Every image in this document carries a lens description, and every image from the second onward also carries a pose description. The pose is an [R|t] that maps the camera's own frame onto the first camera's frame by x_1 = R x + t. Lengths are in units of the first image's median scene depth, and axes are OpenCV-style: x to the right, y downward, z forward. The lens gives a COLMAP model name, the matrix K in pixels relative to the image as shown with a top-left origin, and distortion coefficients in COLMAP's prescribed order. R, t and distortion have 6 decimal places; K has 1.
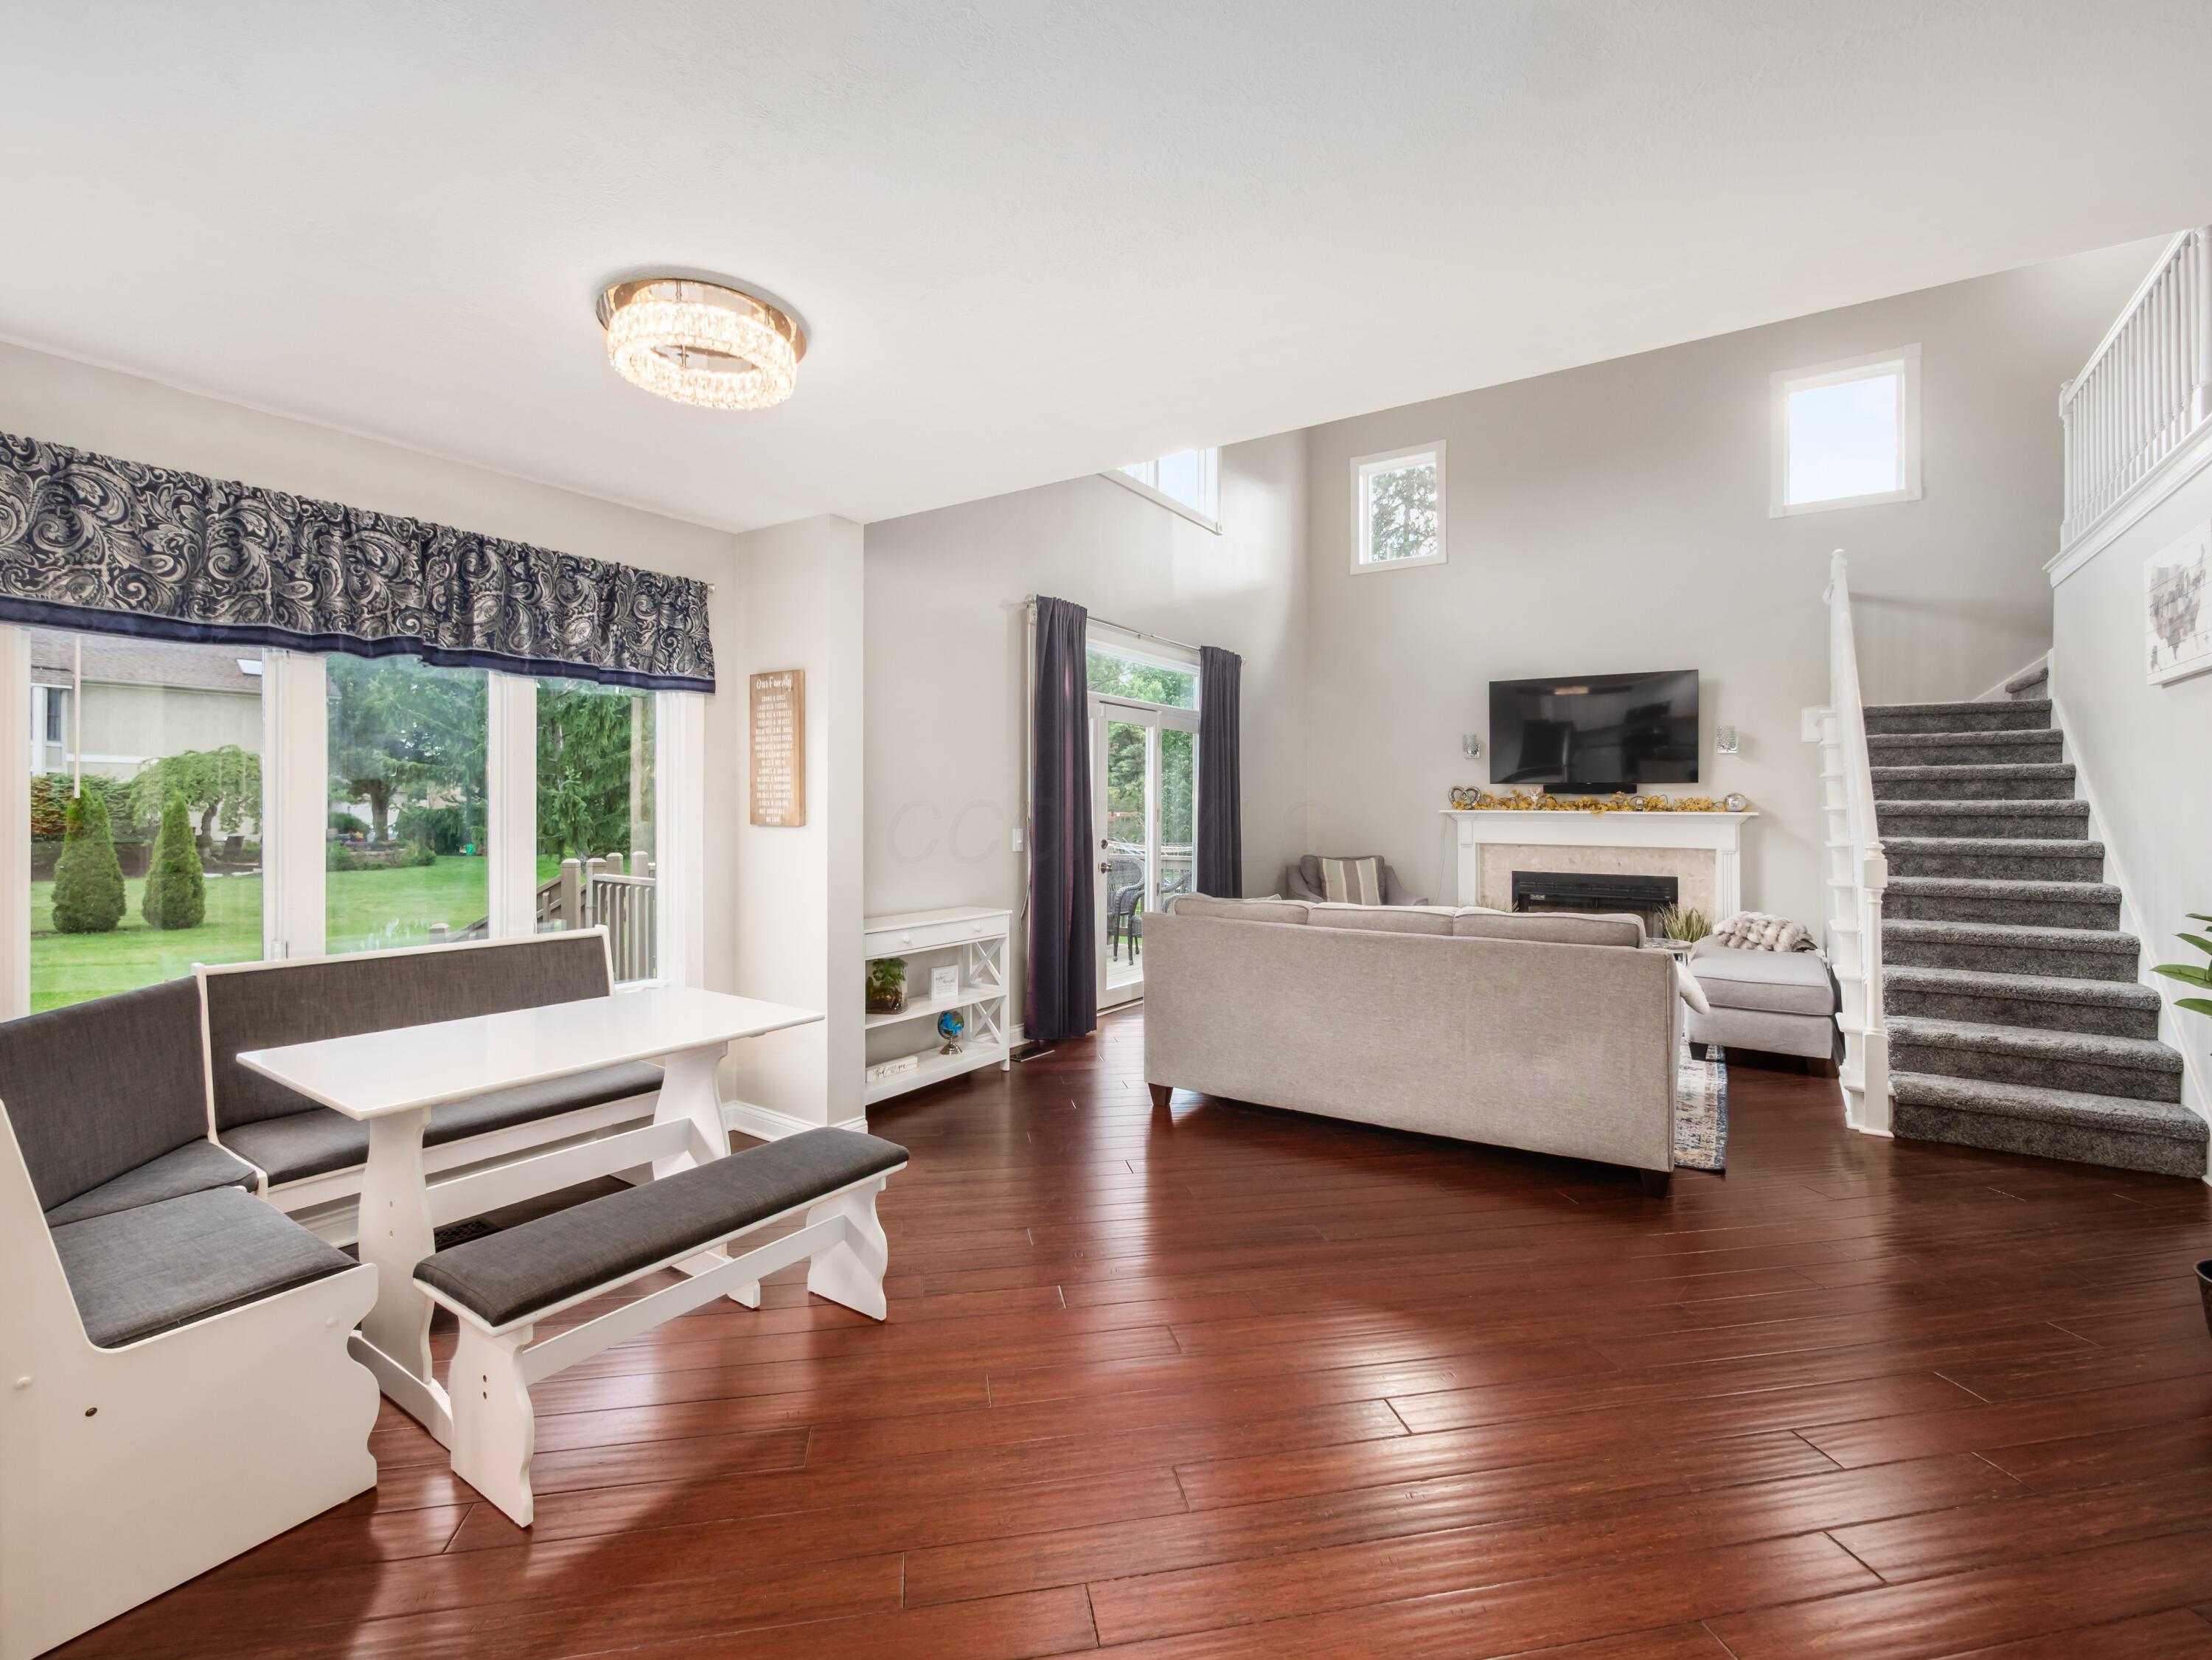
lens RADIAL K [[976.8, 0, 1108.0], [0, 976.8, 804.2], [0, 0, 1]] dist [-0.001247, 0.000094]
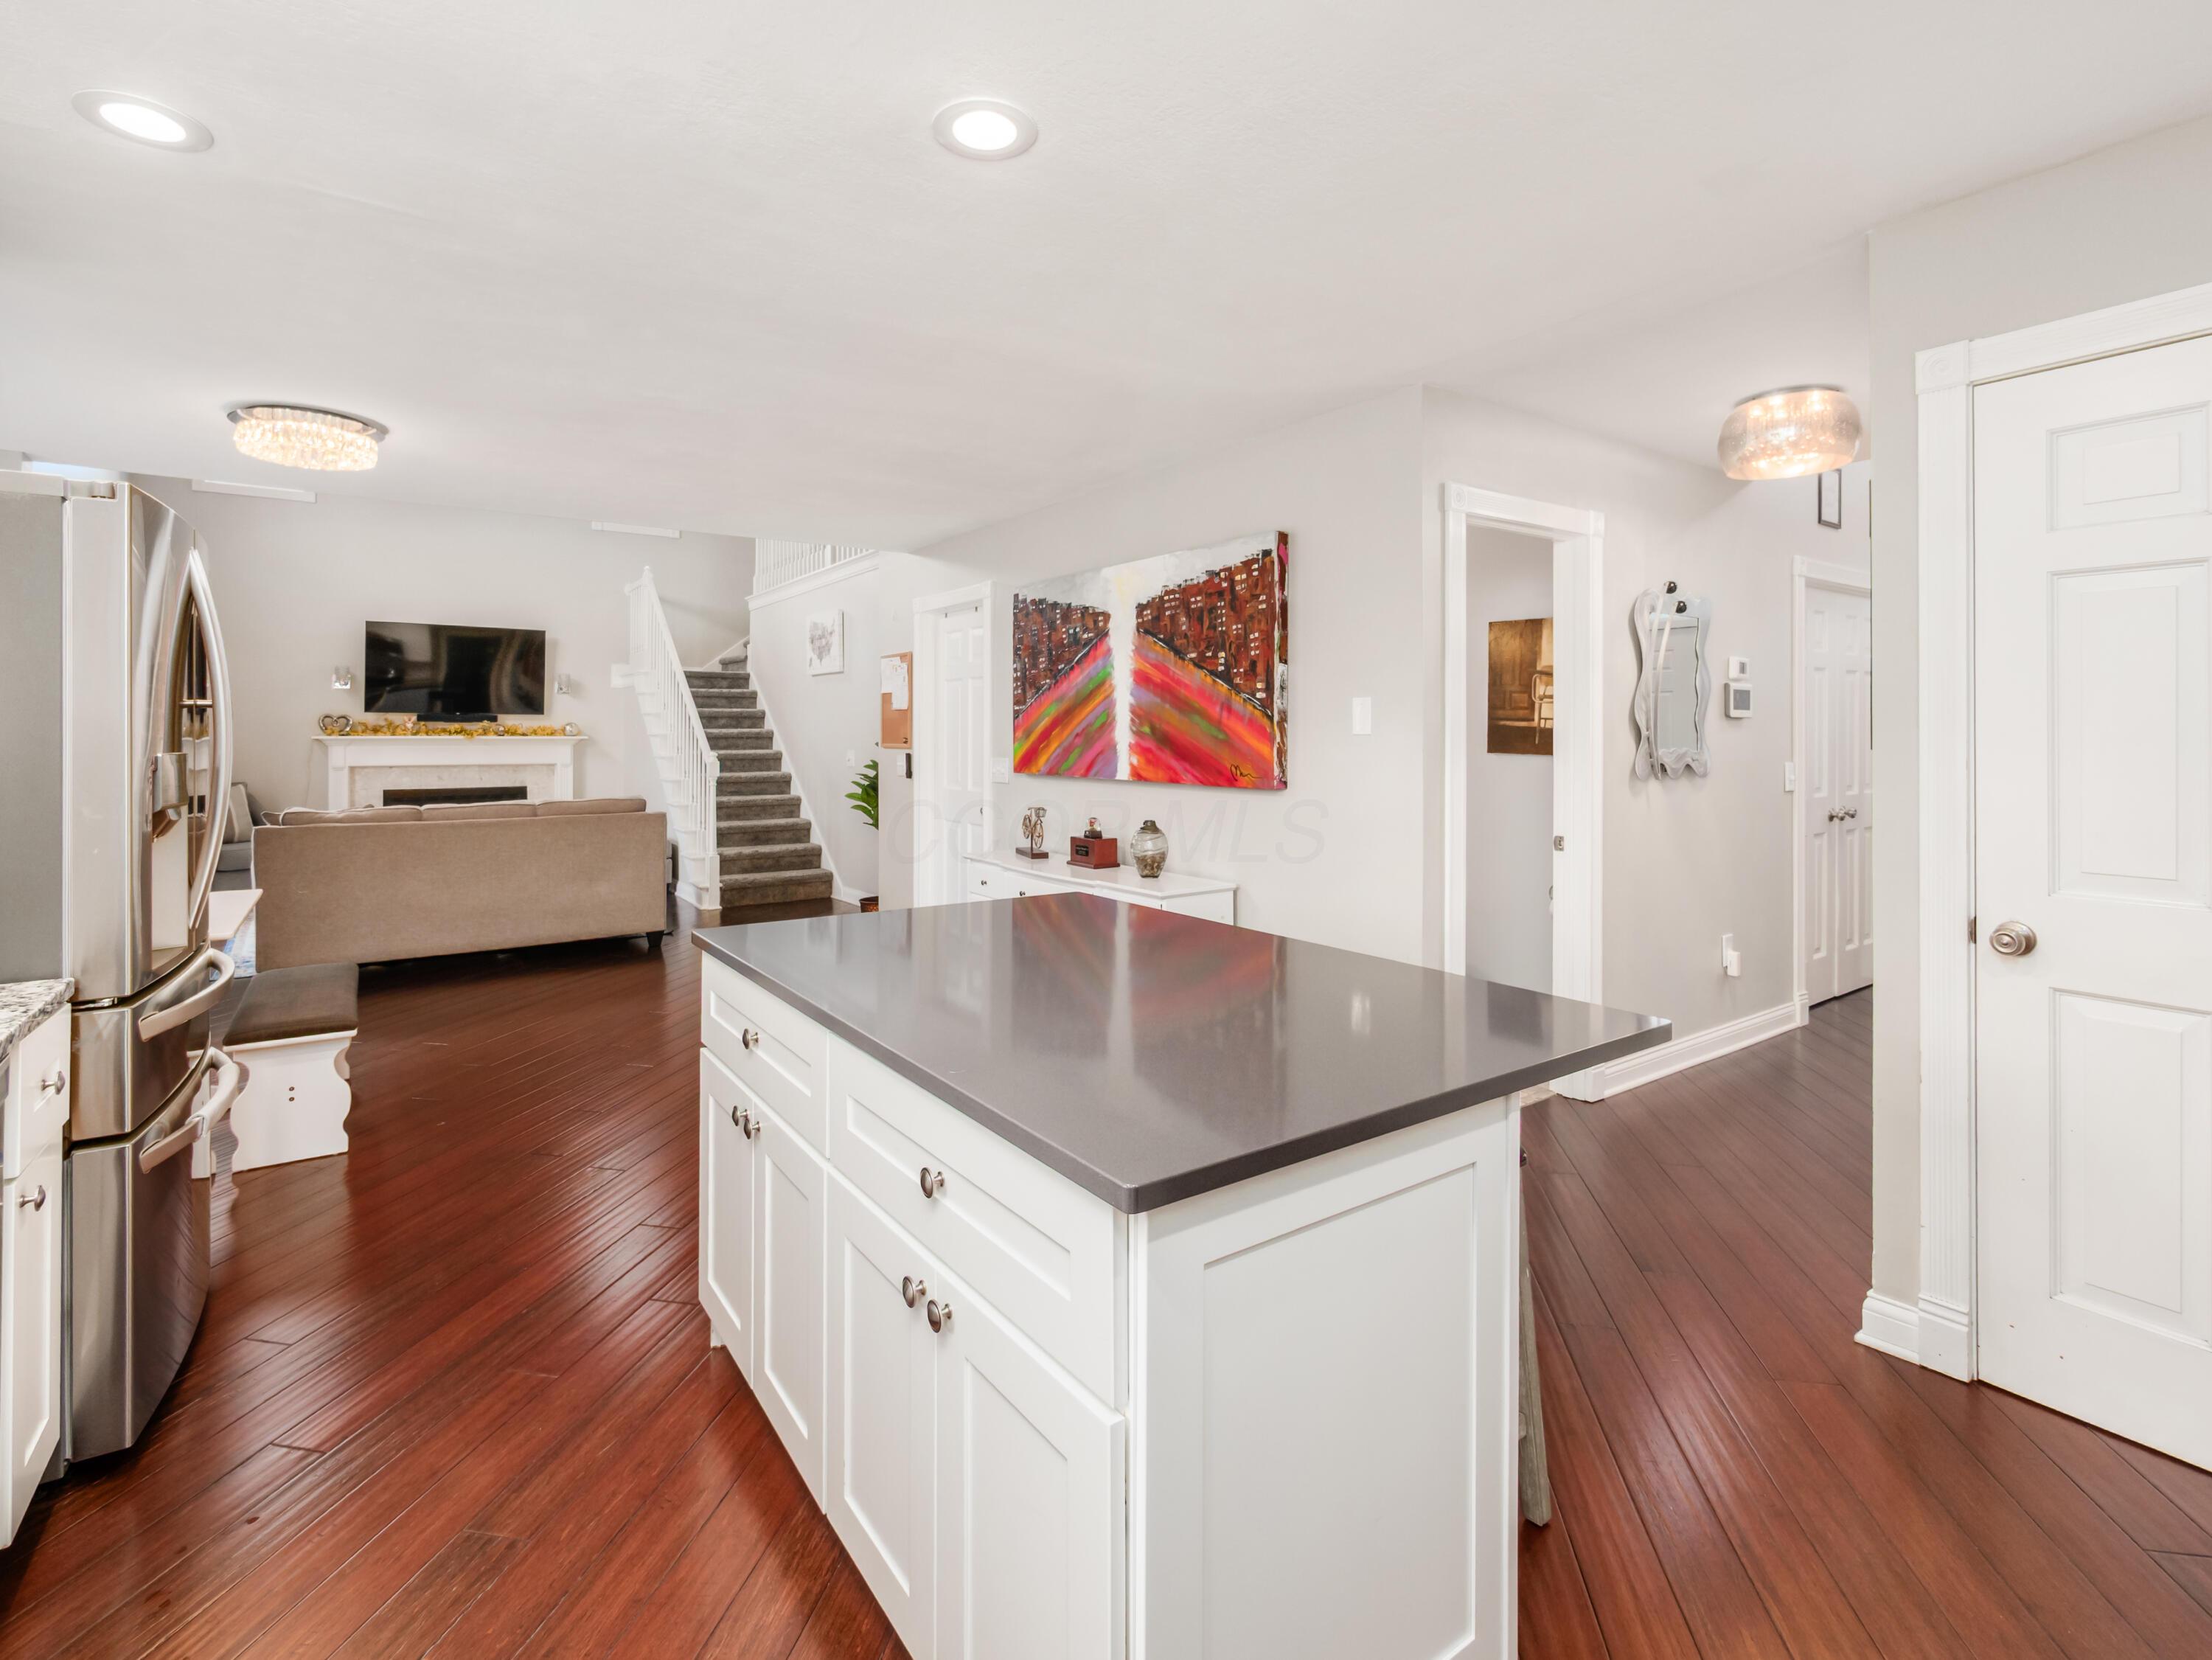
lens RADIAL K [[1047.0, 0, 1097.6], [0, 1047.0, 723.5], [0, 0, 1]] dist [-0.000807, 0.000276]
pose [[0.362098, 0.005689, 0.932123, -0.546127], [-0.001933, 0.999984, -0.005352, -0.004192], [-0.932138, 0.000137, 0.362103, -0.271980]]
